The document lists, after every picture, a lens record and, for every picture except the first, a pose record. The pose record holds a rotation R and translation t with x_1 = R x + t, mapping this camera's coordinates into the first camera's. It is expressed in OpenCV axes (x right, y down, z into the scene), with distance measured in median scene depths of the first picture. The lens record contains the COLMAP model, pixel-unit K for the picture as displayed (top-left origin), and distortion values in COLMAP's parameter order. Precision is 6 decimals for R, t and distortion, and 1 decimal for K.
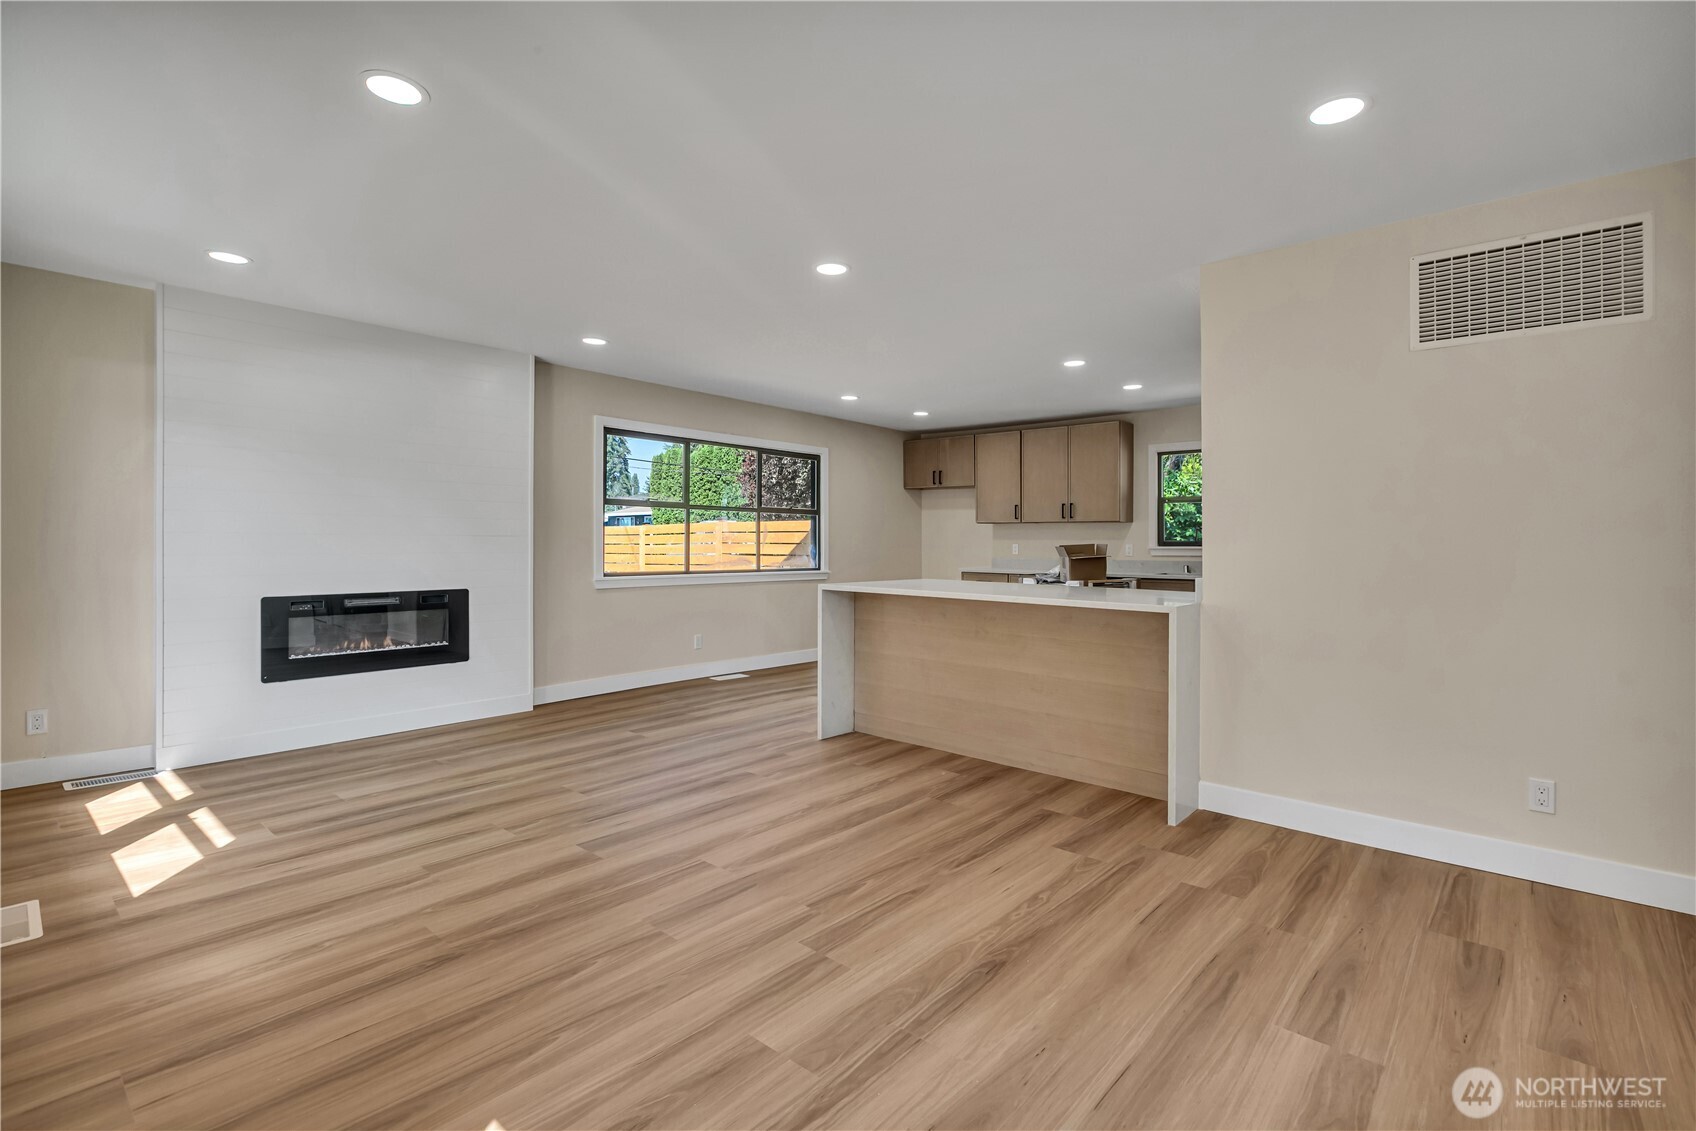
lens RADIAL K [[784.2, 0, 852.2], [0, 784.2, 538.6], [0, 0, 1]] dist [0.000895, 0.000428]
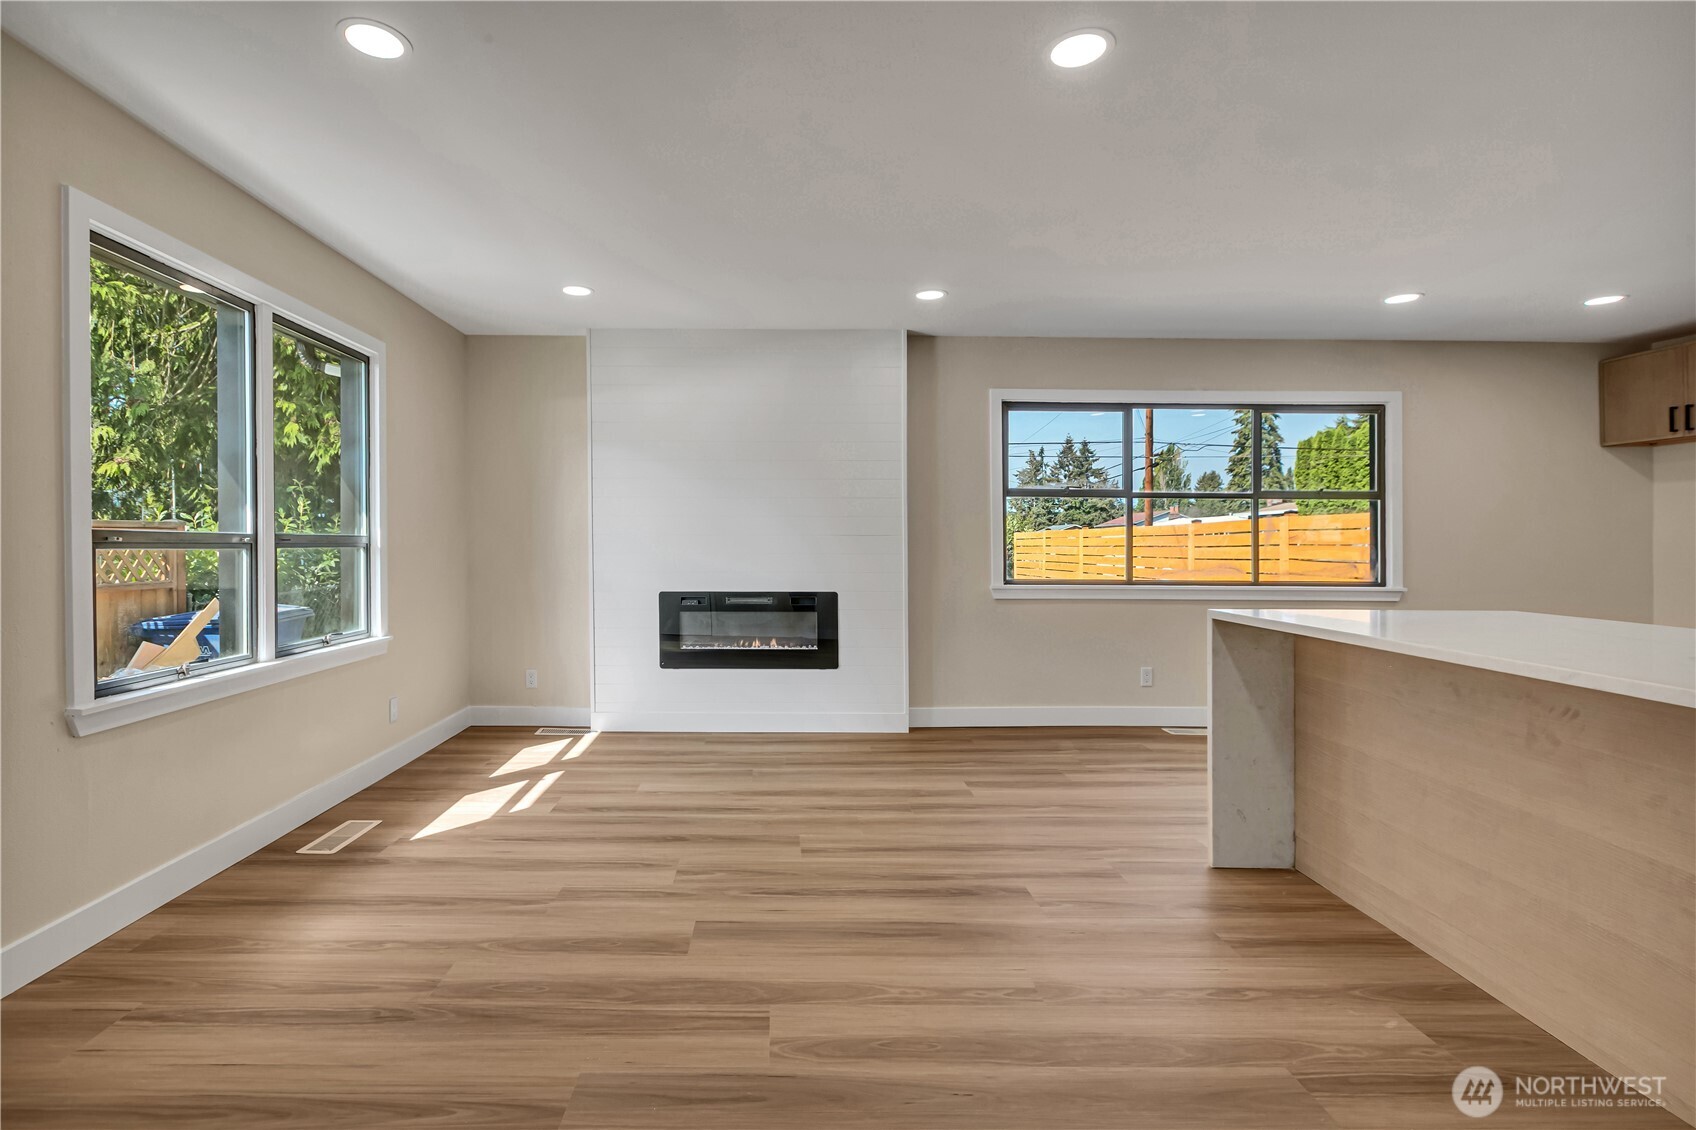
lens RADIAL K [[784.2, 0, 844.2], [0, 784.2, 547.5], [0, 0, 1]] dist [0.000895, 0.000428]
pose [[0.659557, 0.000392, -0.751654, 0.207237], [0.004150, 0.999983, 0.004163, 0.006266], [0.751643, -0.005864, 0.659544, 0.358431]]
